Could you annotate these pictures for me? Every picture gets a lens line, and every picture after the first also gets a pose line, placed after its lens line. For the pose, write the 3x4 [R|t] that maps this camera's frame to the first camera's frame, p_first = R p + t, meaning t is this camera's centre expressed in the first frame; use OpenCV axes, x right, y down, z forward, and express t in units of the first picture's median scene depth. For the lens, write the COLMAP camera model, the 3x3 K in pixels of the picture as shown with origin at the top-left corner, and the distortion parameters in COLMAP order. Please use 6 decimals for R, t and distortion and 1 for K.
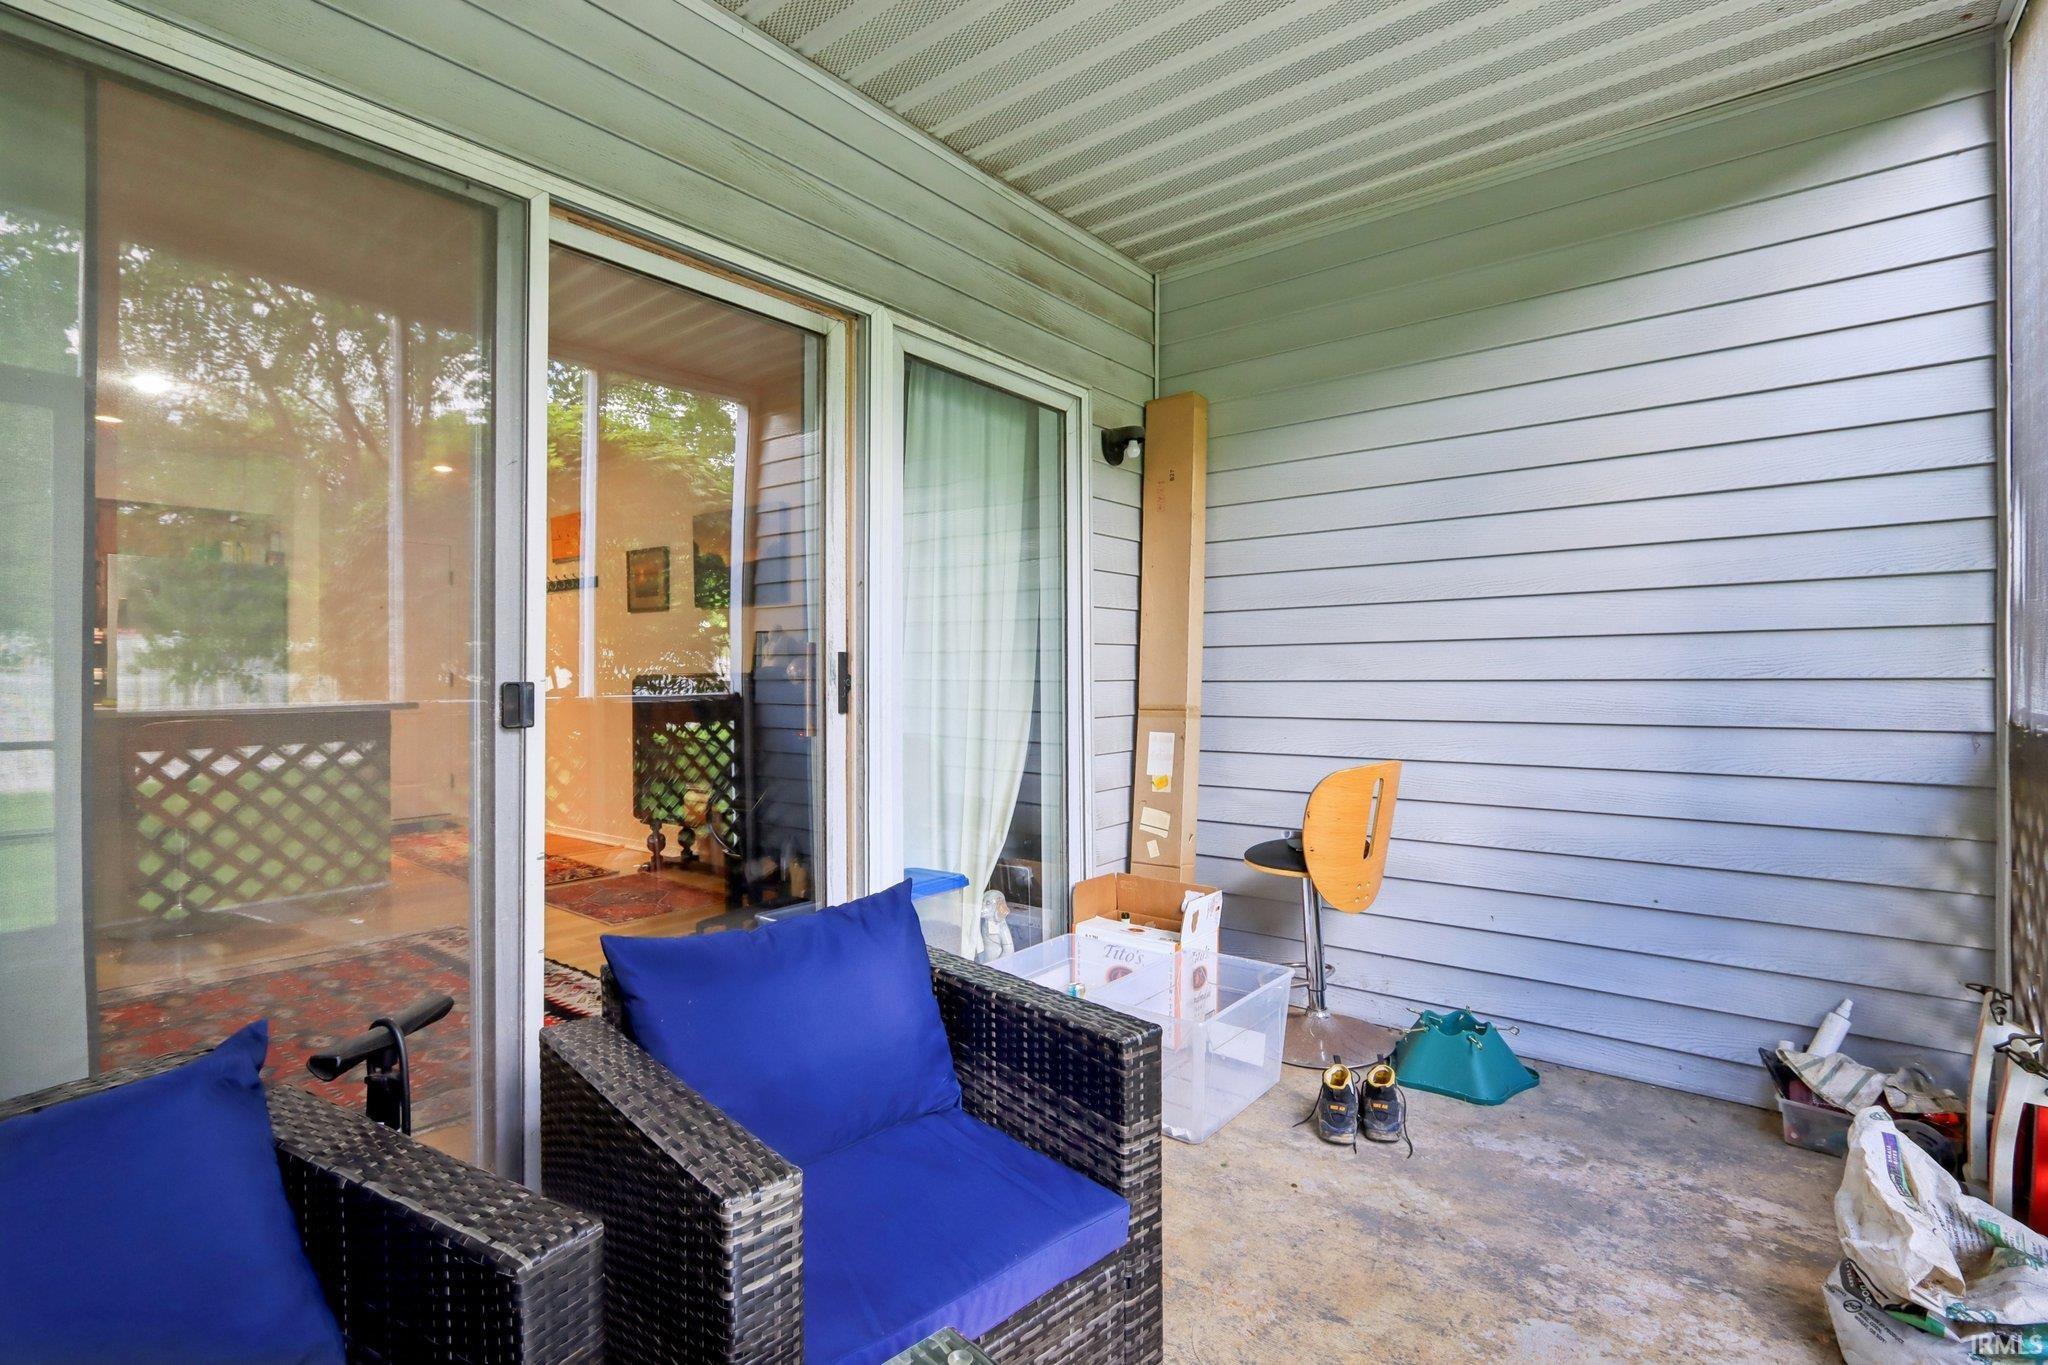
lens RADIAL K [[965.4, 0, 1020.4], [0, 965.4, 672.2], [0, 0, 1]] dist [-0.018977, 0.002072]
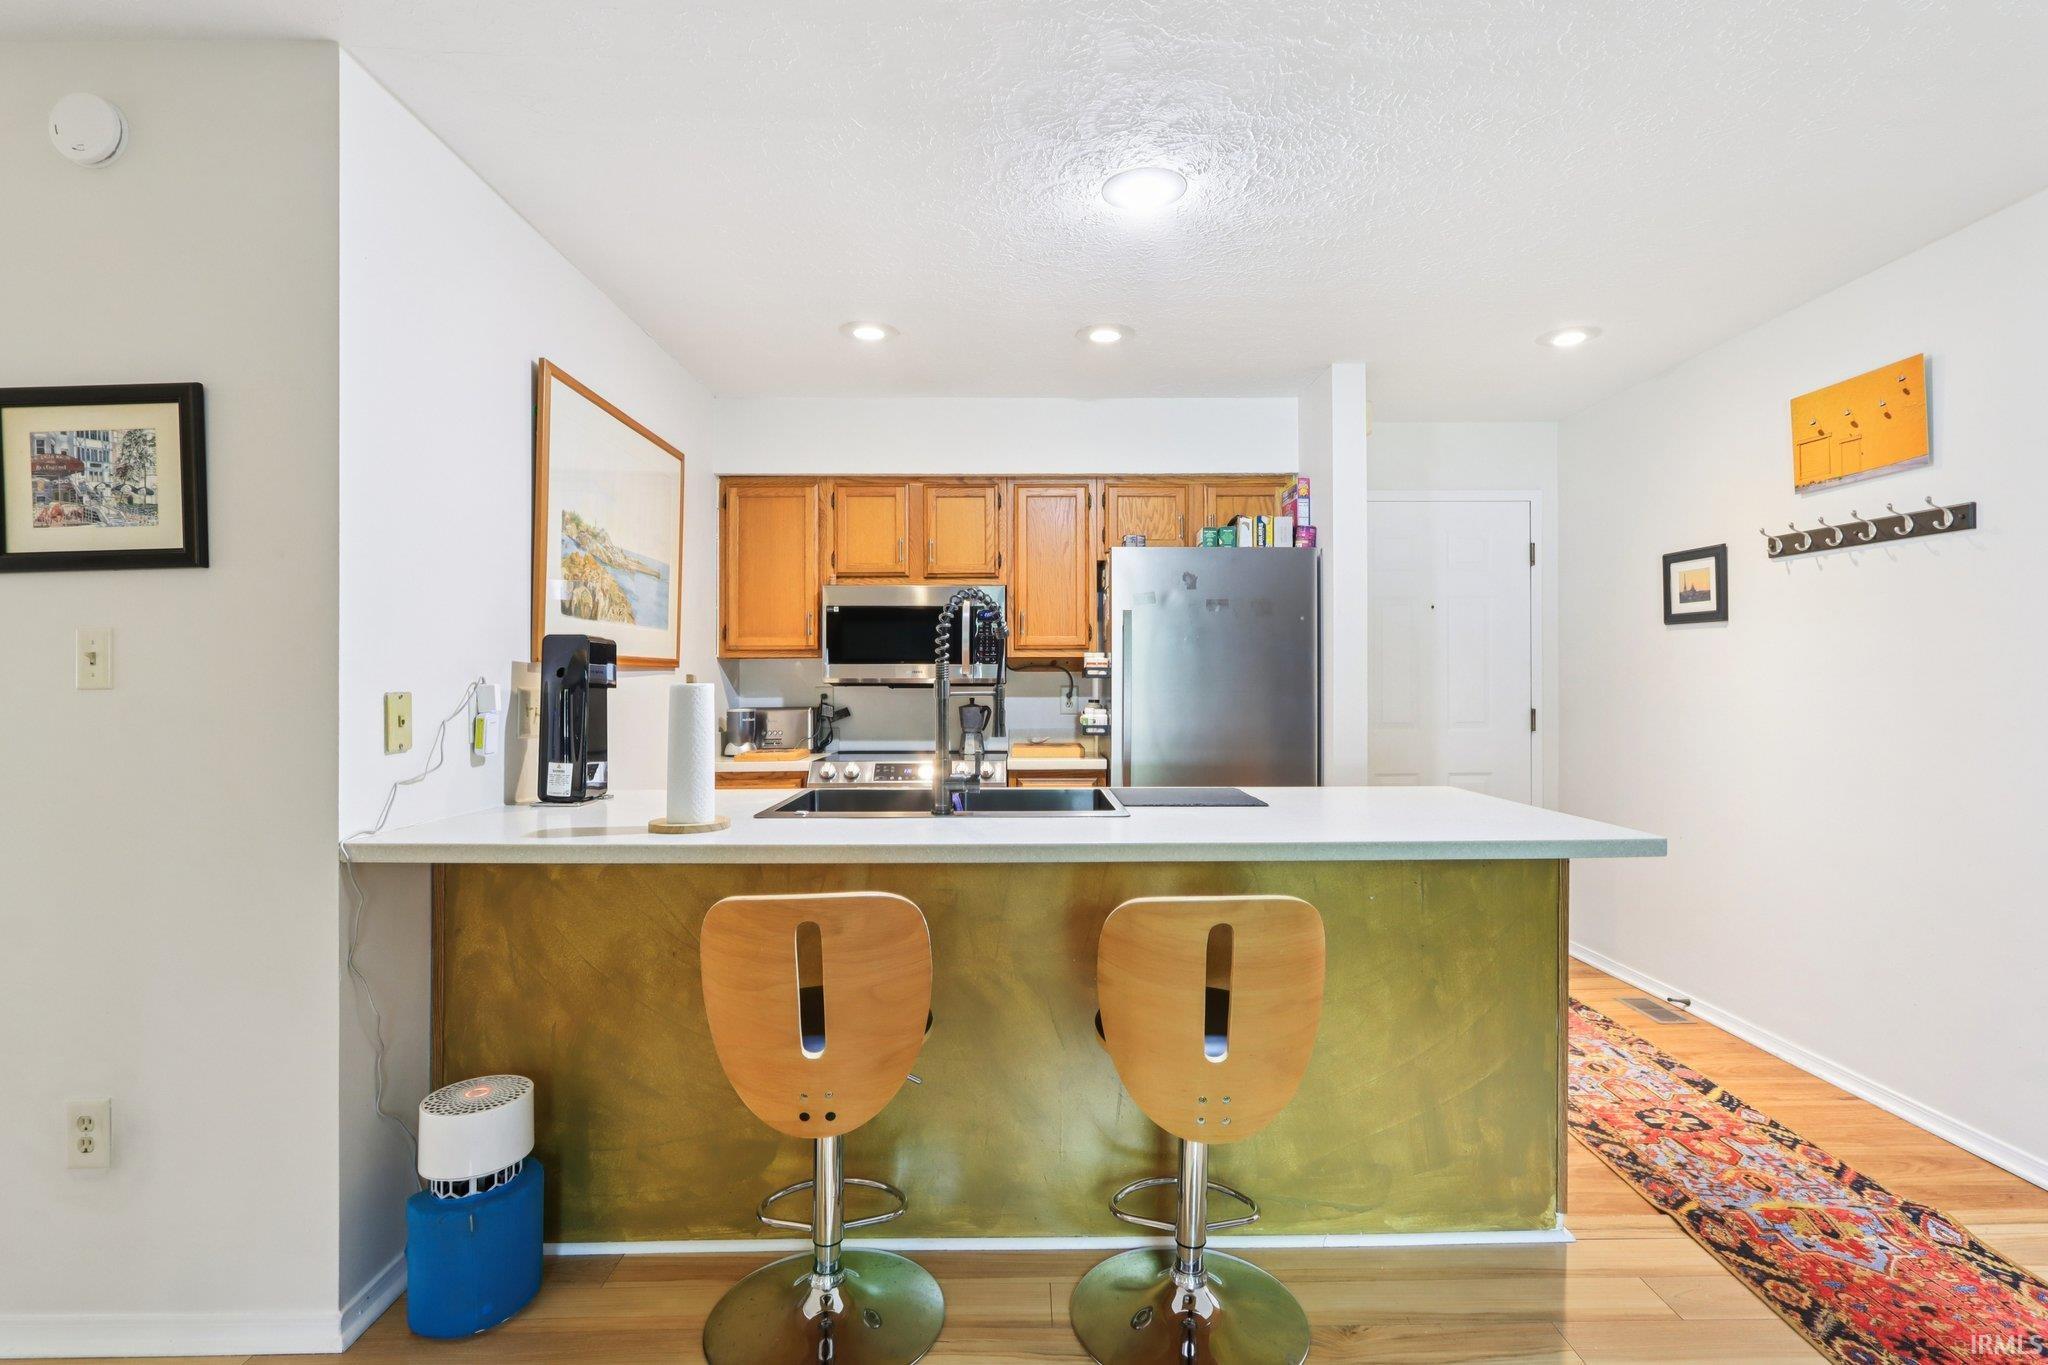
lens RADIAL K [[965.4, 0, 1034.5], [0, 965.4, 672.8], [0, 0, 1]] dist [-0.018977, 0.002072]
pose [[0.639722, 0.002671, -0.768602, -0.438185], [-0.005566, 0.999984, -0.001157, -0.028223], [0.768587, 0.005019, 0.639726, 0.492000]]
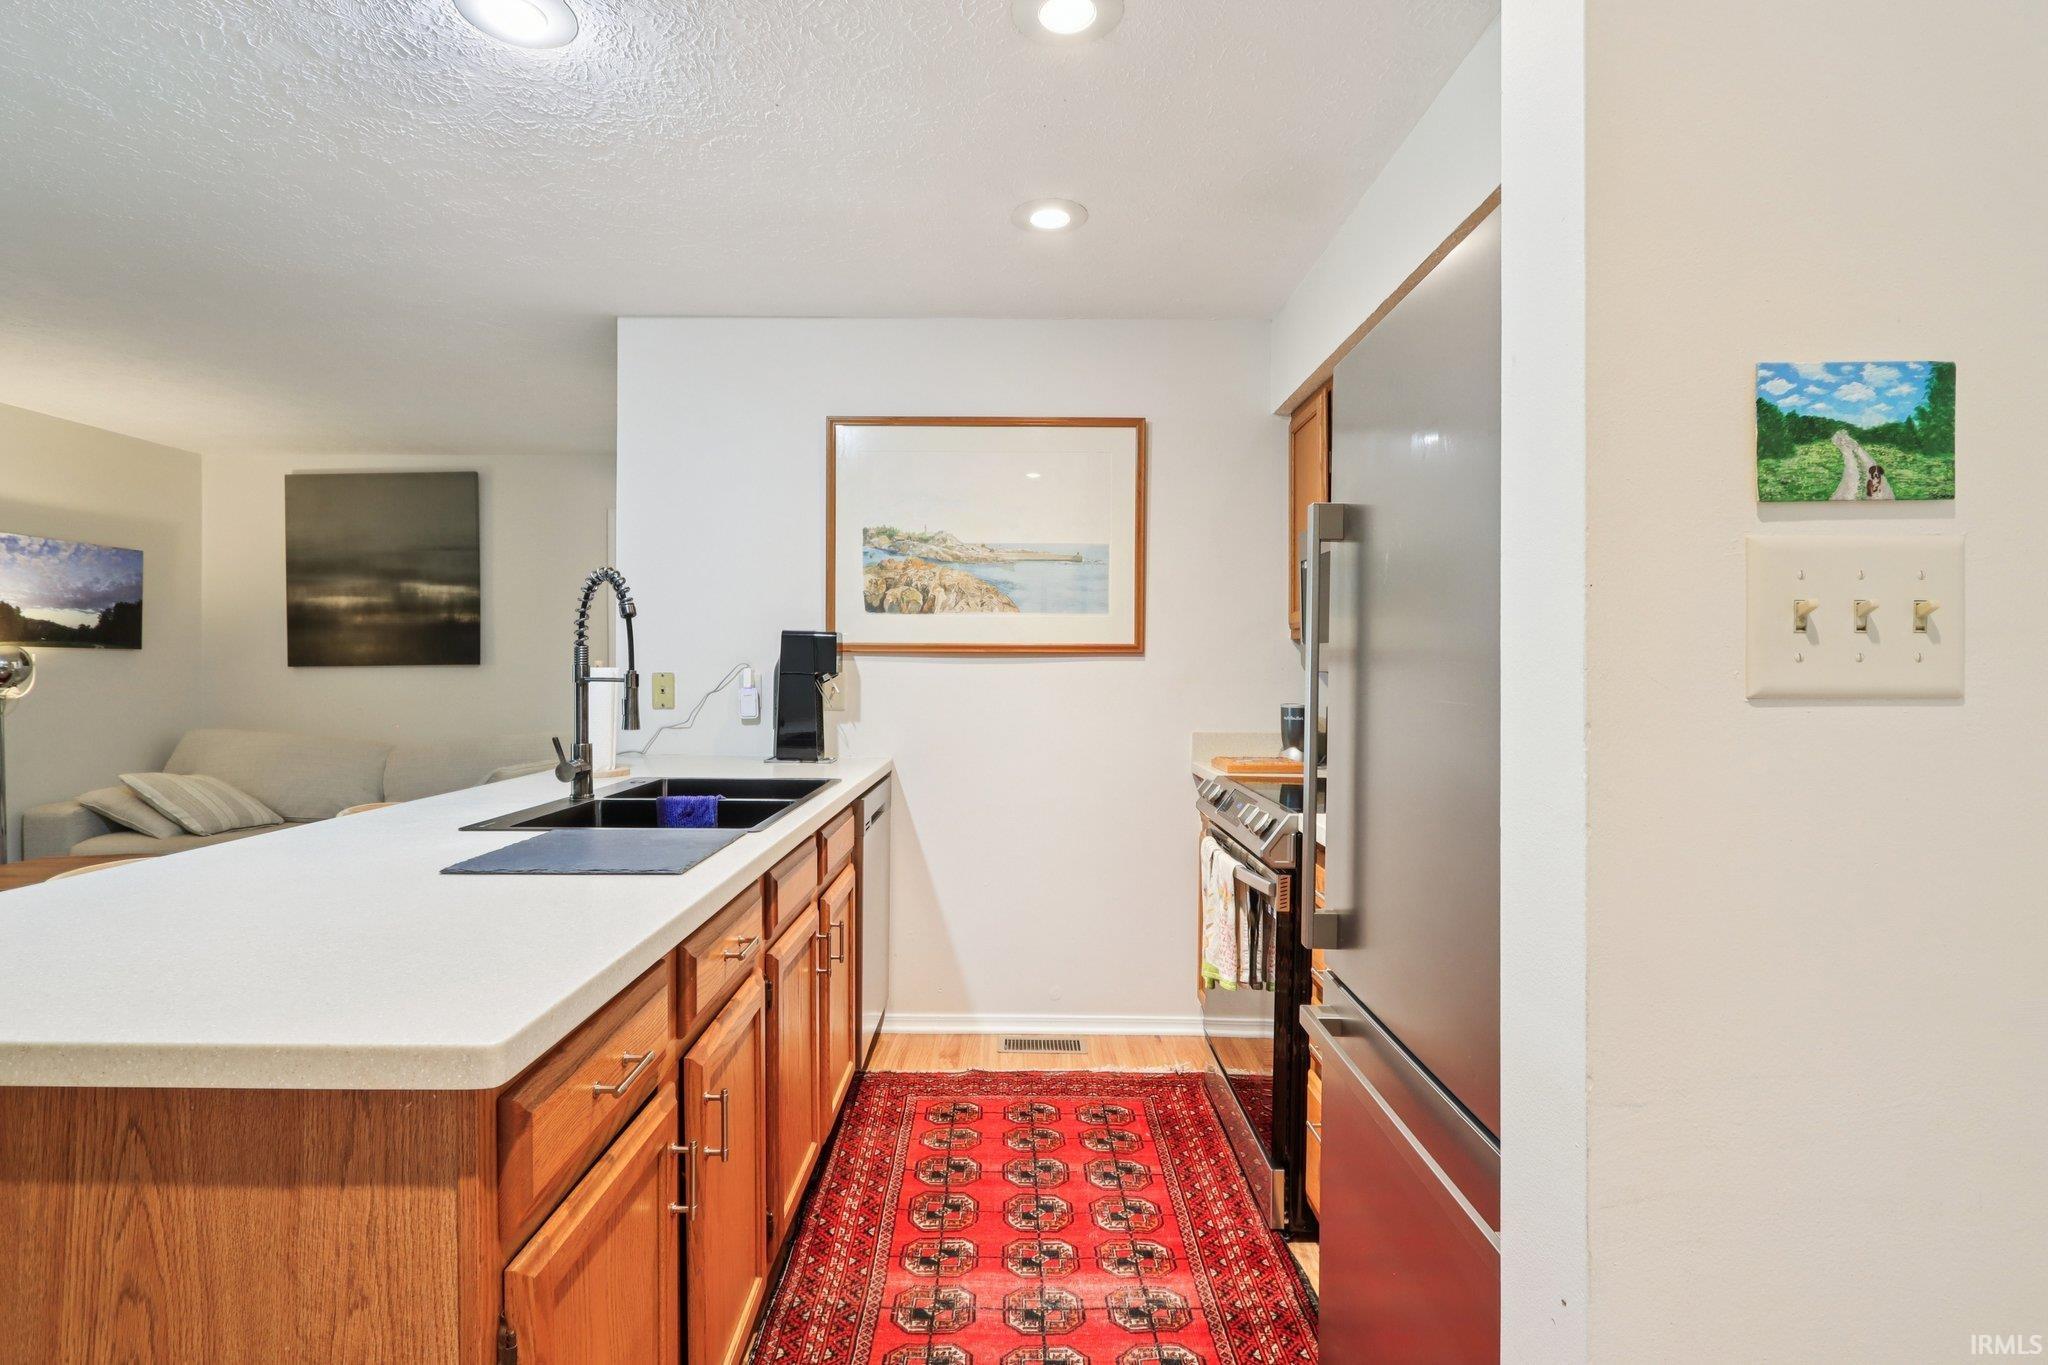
lens RADIAL K [[965.4, 0, 1023.9], [0, 965.4, 675.7], [0, 0, 1]] dist [-0.018977, 0.002072]
pose [[-0.771088, 0.012826, -0.636599, -0.658302], [0.003911, 0.999874, 0.015408, -0.026620], [0.636716, 0.009392, -0.771041, 1.145864]]
